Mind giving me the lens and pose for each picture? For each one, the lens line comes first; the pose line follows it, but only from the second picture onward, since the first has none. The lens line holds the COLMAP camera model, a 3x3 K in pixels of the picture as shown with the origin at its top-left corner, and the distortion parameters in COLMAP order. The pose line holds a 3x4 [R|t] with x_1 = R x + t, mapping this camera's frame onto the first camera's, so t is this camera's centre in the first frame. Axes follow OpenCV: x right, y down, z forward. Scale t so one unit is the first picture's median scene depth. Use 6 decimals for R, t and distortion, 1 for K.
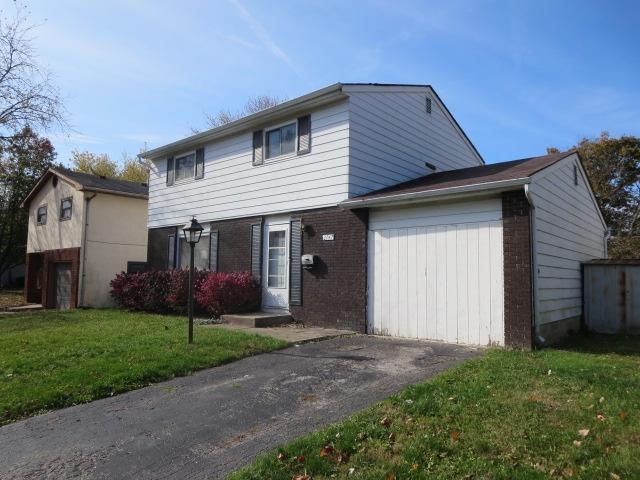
lens RADIAL K [[447.3, 0, 320.0], [0, 447.3, 240.0], [0, 0, 1]] dist [0.000803, 0.000529]
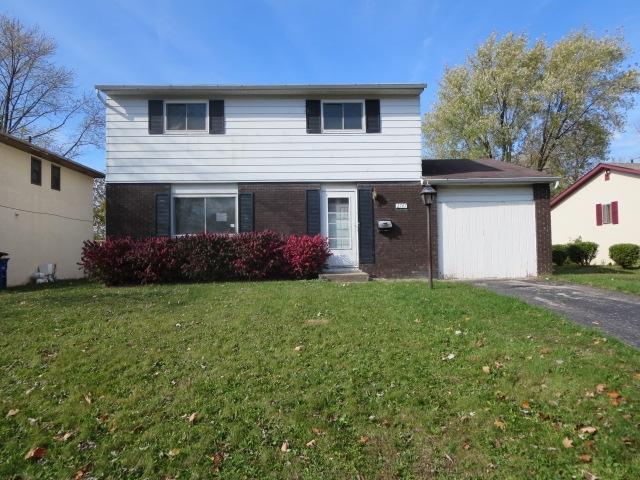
lens RADIAL K [[447.3, 0, 320.0], [0, 447.3, 240.0], [0, 0, 1]] dist [0.000803, 0.000529]
pose [[0.730653, -0.001060, 0.682748, -0.902767], [-0.033585, 0.998732, 0.037492, 0.045421], [-0.681922, -0.050324, 0.729691, 0.229234]]
